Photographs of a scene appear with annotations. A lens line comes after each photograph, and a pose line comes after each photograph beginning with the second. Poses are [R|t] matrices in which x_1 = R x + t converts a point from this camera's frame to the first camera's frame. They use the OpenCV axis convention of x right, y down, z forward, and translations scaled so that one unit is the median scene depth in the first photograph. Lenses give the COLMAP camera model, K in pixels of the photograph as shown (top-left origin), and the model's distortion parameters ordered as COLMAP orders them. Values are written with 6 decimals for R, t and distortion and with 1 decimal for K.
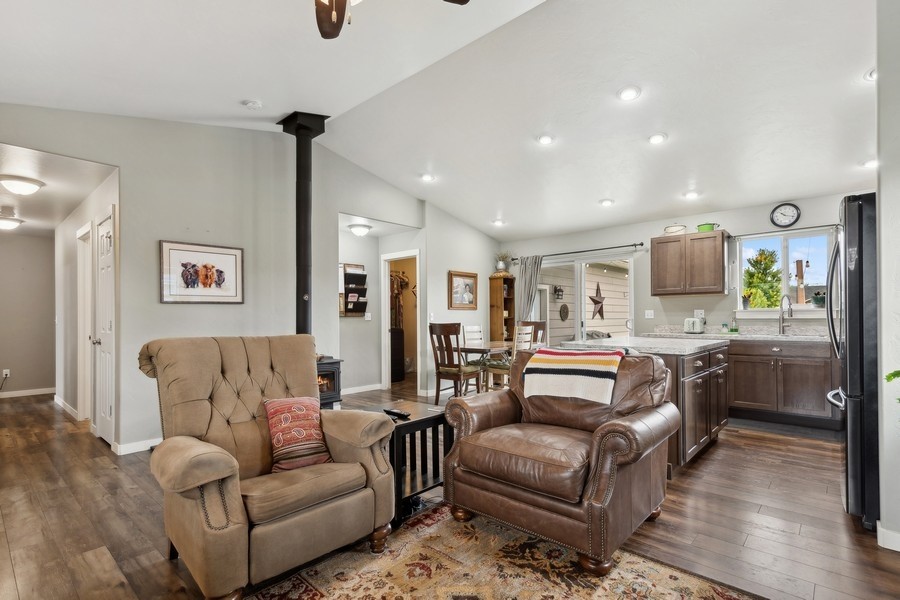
lens RADIAL K [[430.5, 0, 449.6], [0, 430.5, 316.9], [0, 0, 1]] dist [0.003116, 0.000382]
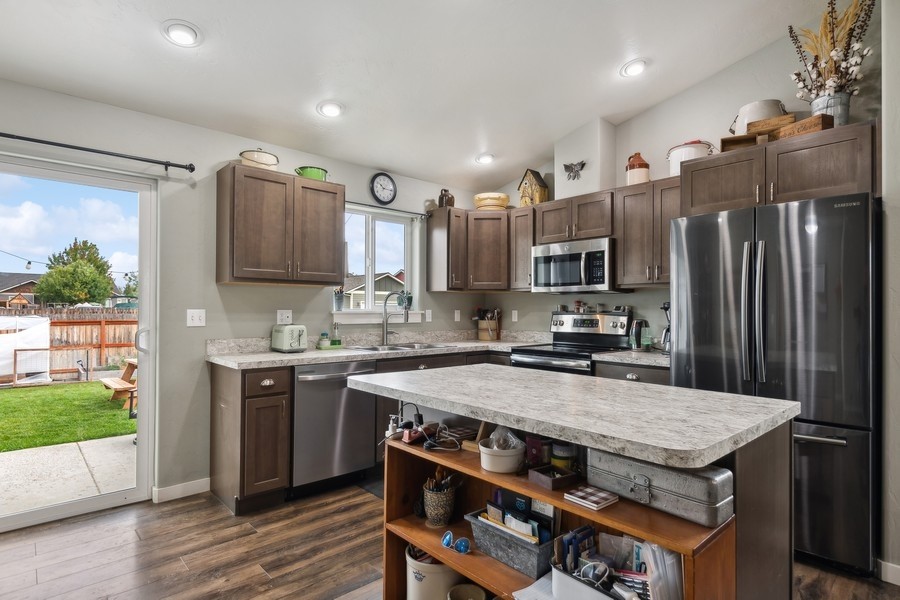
lens RADIAL K [[474.1, 0, 450.0], [0, 474.1, 300.0], [0, 0, 1]] dist [-0.001783, -0.001862]
pose [[0.105745, 0.025126, 0.994076, -0.029948], [-0.007371, 0.999673, -0.024483, -0.013467], [-0.994366, -0.004738, 0.105896, 0.600402]]
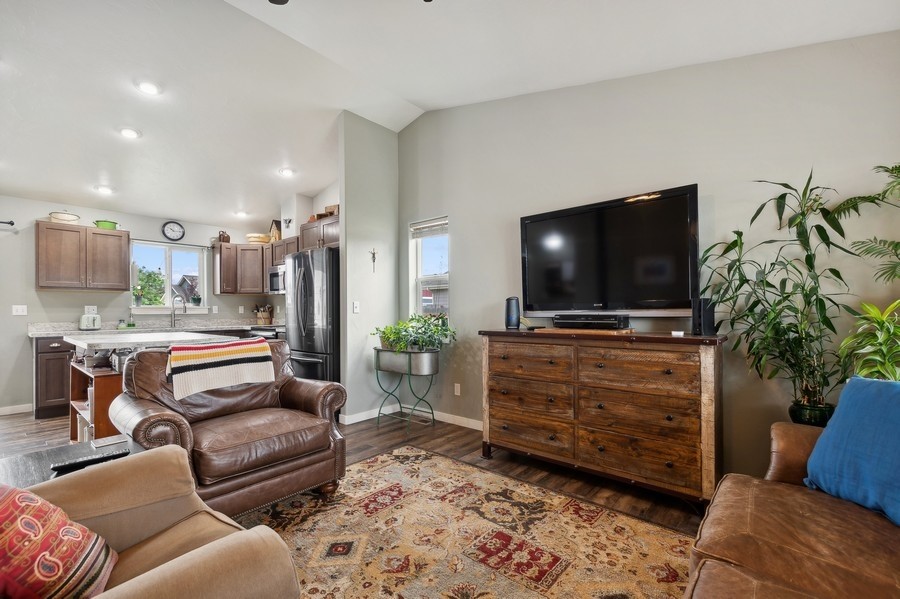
lens RADIAL K [[385.2, 0, 451.3], [0, 385.2, 307.4], [0, 0, 1]] dist [-0.010448, -0.000215]
pose [[-0.034974, 0.013014, 0.999304, -0.263908], [0.004954, 0.999905, -0.012848, 0.001876], [-0.999376, 0.004501, -0.035035, 0.181560]]
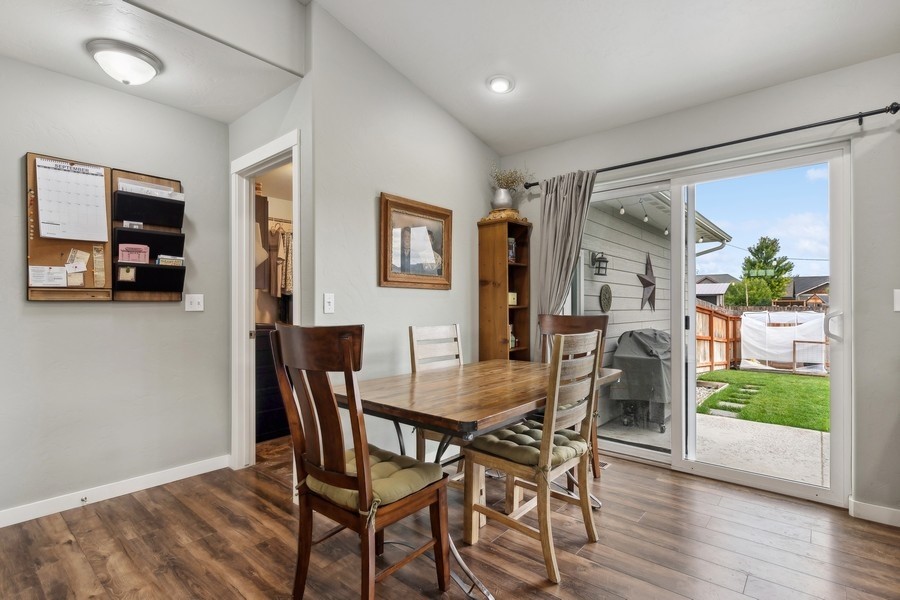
lens RADIAL K [[432.6, 0, 447.0], [0, 432.6, 306.2], [0, 0, 1]] dist [0.001758, 0.000268]
pose [[0.999888, 0.006148, 0.013649, 0.057180], [-0.006161, 0.999981, 0.000908, 0.001310], [-0.013644, -0.000992, 0.999906, 0.575790]]
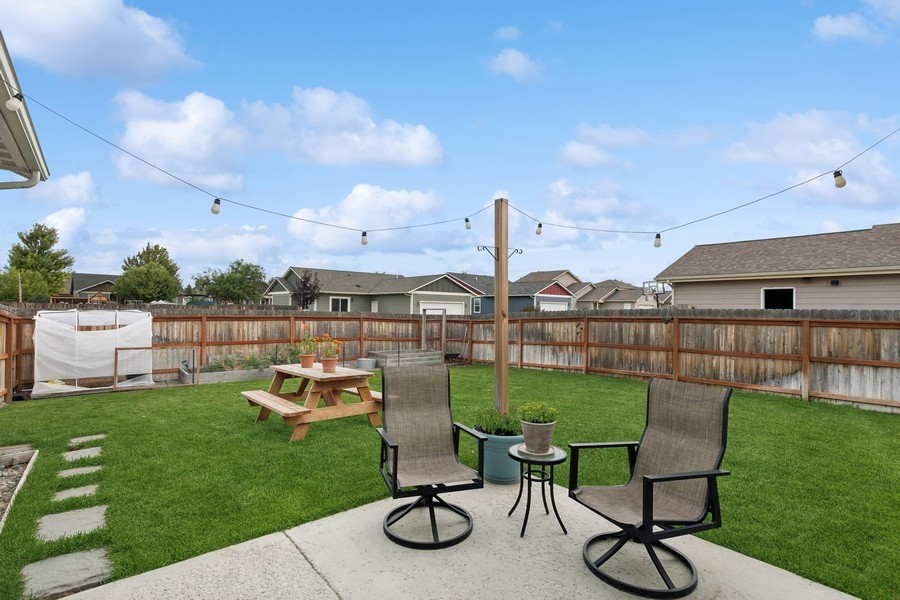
lens RADIAL K [[417.5, 0, 453.5], [0, 417.5, 307.2], [0, 0, 1]] dist [0.000839, 0.000000]
pose [[0.136040, 0.014213, 0.990601, 0.367165], [-0.018200, 0.999764, -0.011845, 0.002889], [-0.990536, -0.016417, 0.136267, 1.142983]]
